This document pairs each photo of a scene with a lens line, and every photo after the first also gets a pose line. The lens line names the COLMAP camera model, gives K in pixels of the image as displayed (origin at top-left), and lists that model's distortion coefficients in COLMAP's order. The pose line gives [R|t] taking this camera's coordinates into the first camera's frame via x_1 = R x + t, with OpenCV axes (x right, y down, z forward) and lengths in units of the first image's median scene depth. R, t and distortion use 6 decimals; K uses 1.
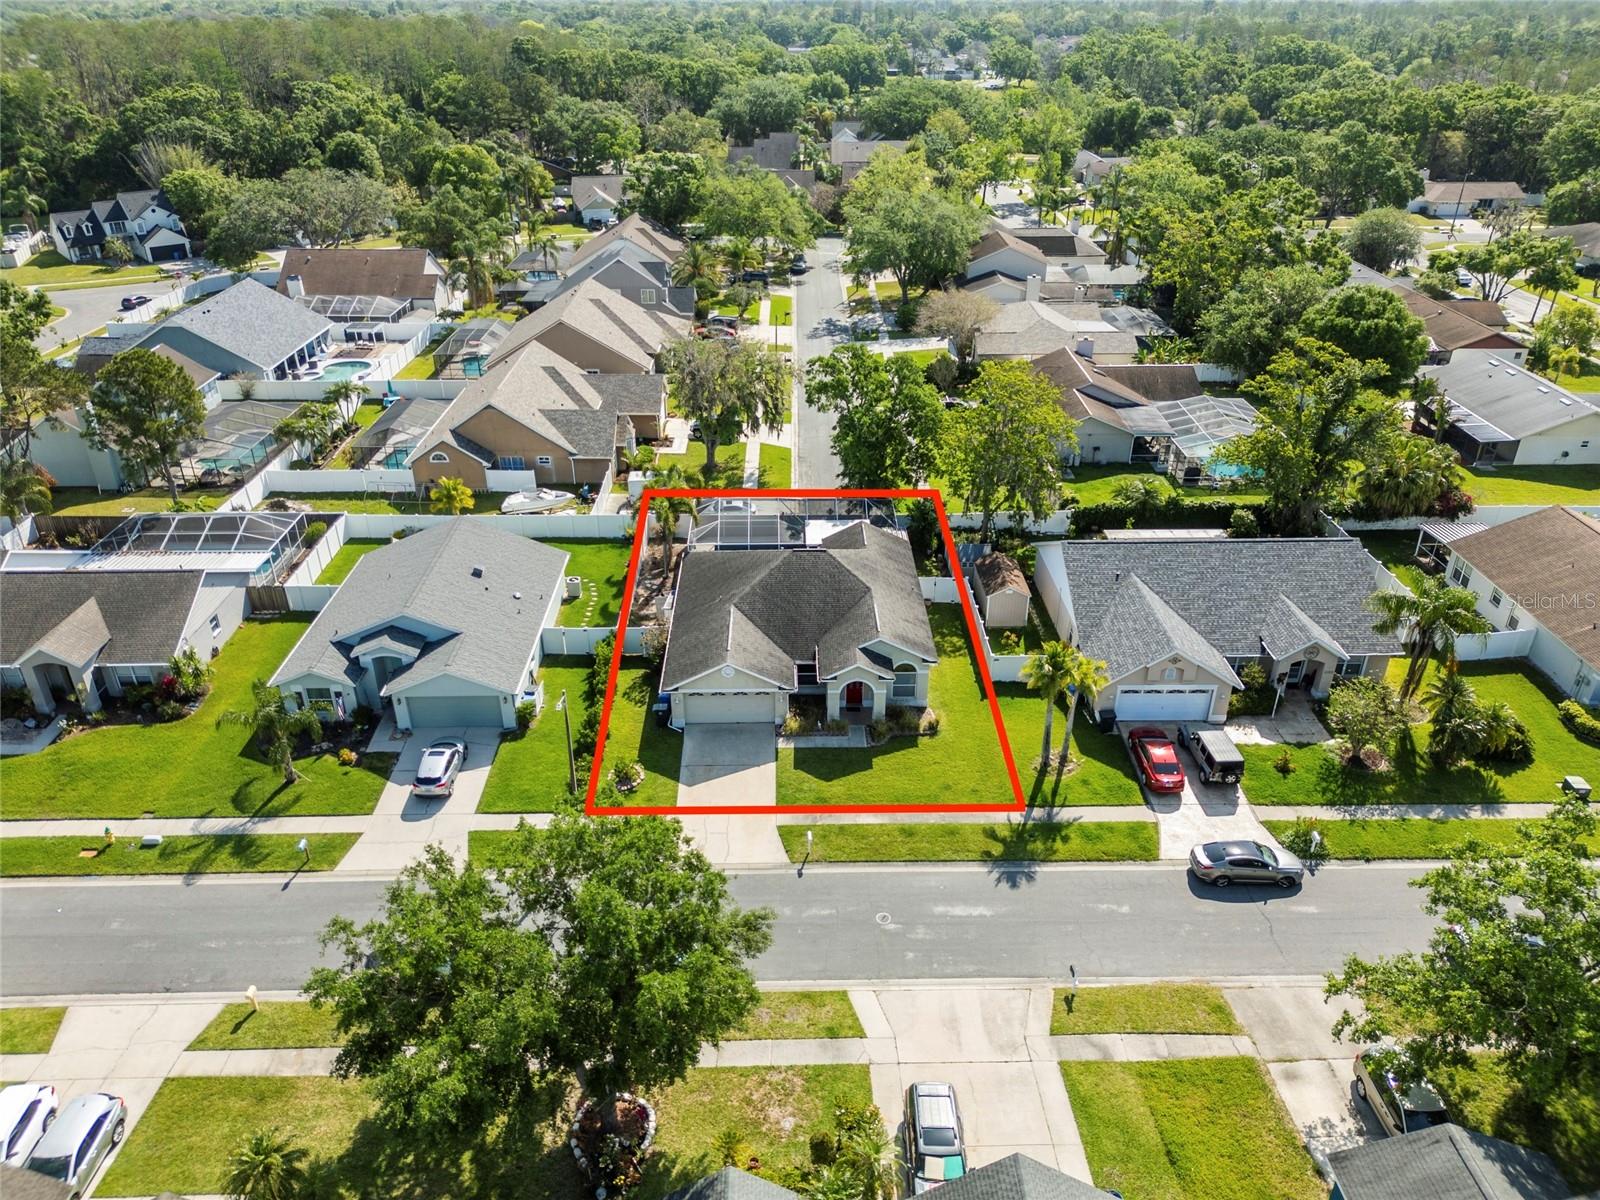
lens RADIAL K [[1111.9, 0, 800.0], [0, 1111.9, 600.0], [0, 0, 1]] dist [0.057477, -0.055863]
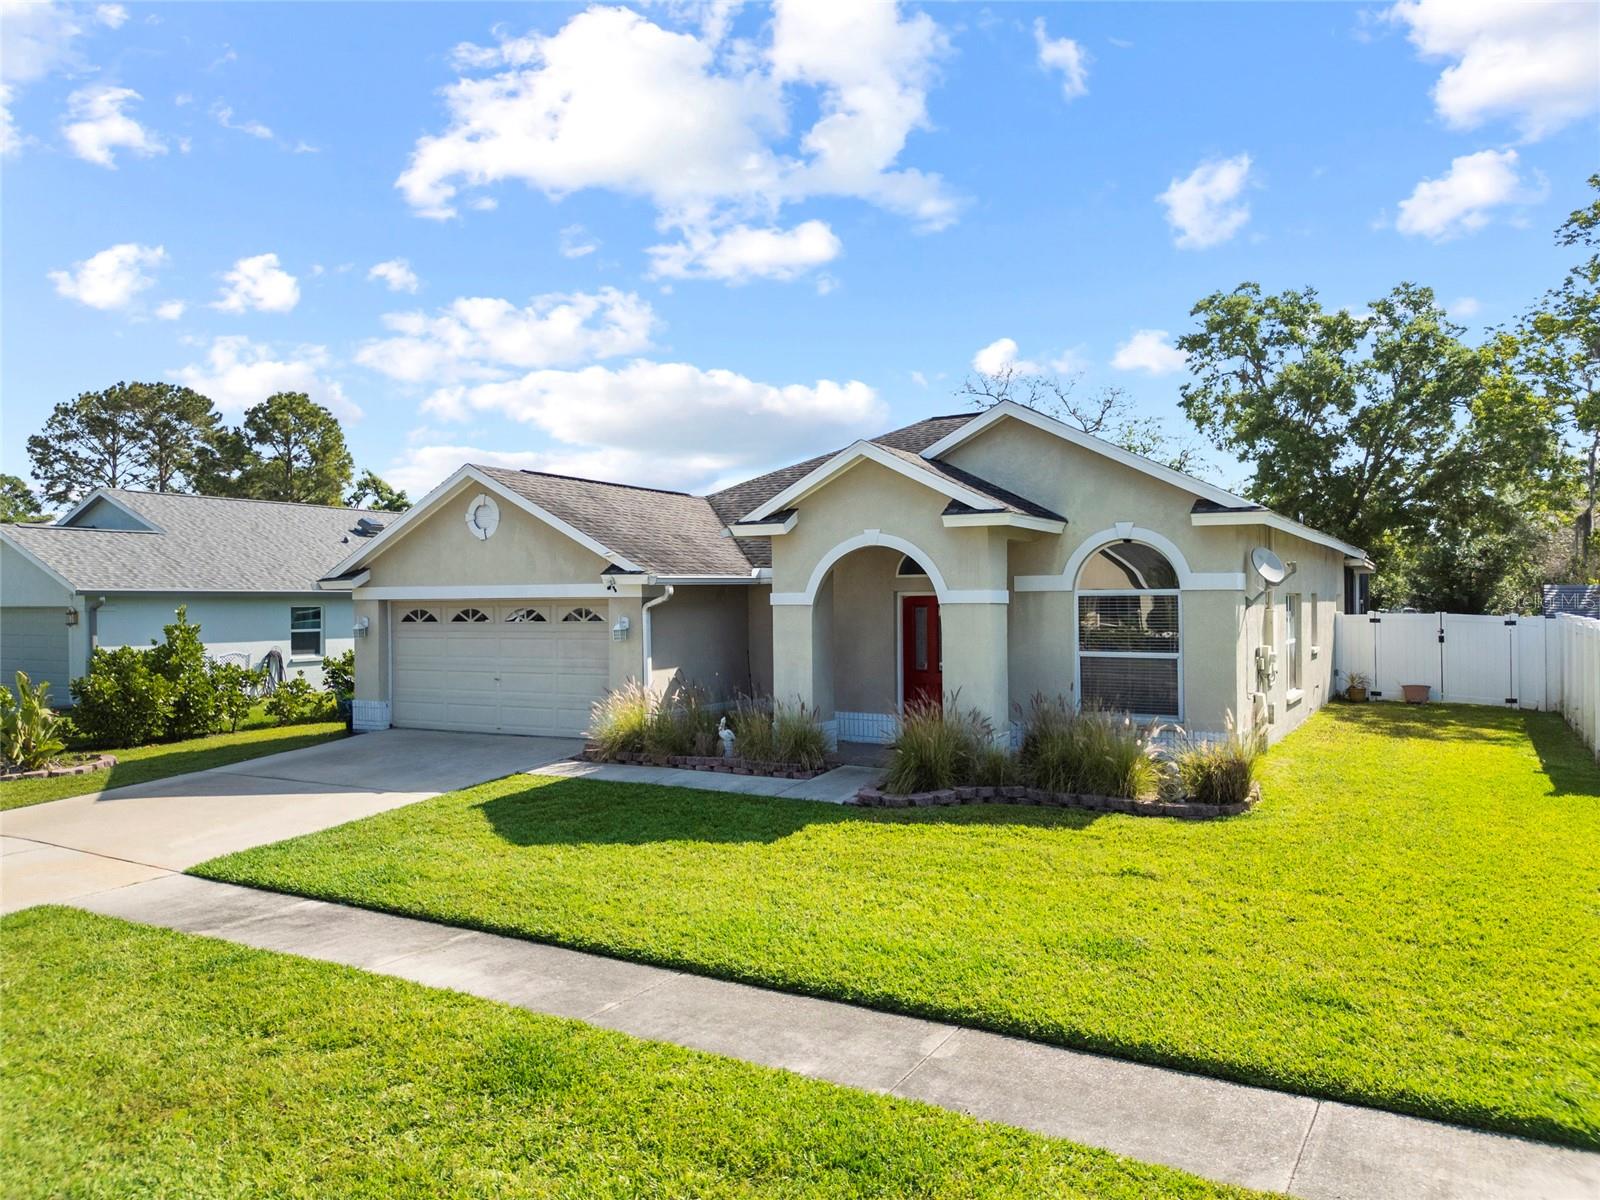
lens RADIAL K [[1111.9, 0, 800.0], [0, 1111.9, 600.0], [0, 0, 1]] dist [0.057477, -0.055863]
pose [[0.862968, -0.000111, -0.505259, 0.156448], [-0.244684, 0.874824, -0.418106, 0.186492], [0.442059, 0.484441, 0.754918, 0.813264]]
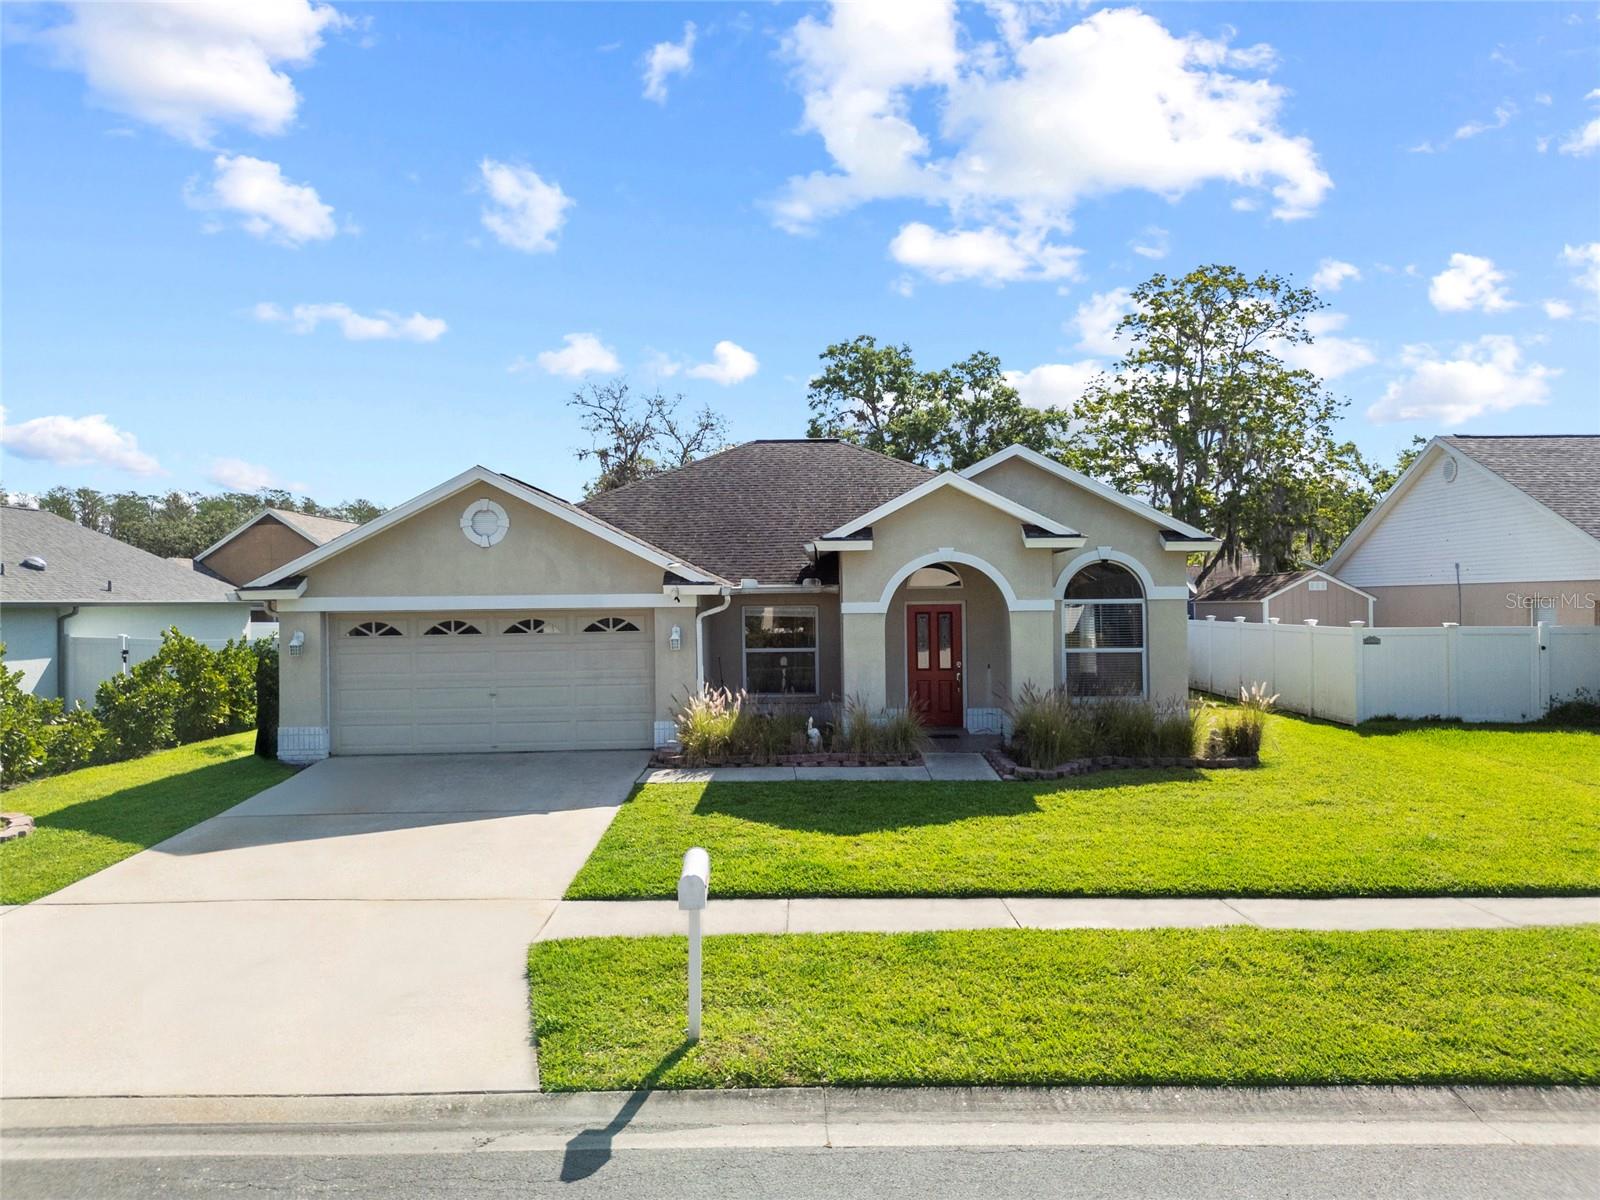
lens RADIAL K [[1111.9, 0, 800.0], [0, 1111.9, 600.0], [0, 0, 1]] dist [0.057477, -0.055863]
pose [[0.999736, -0.005664, -0.022249, 0.020378], [-0.005947, 0.872132, -0.489234, 0.216806], [0.022175, 0.489237, 0.871869, 0.757004]]
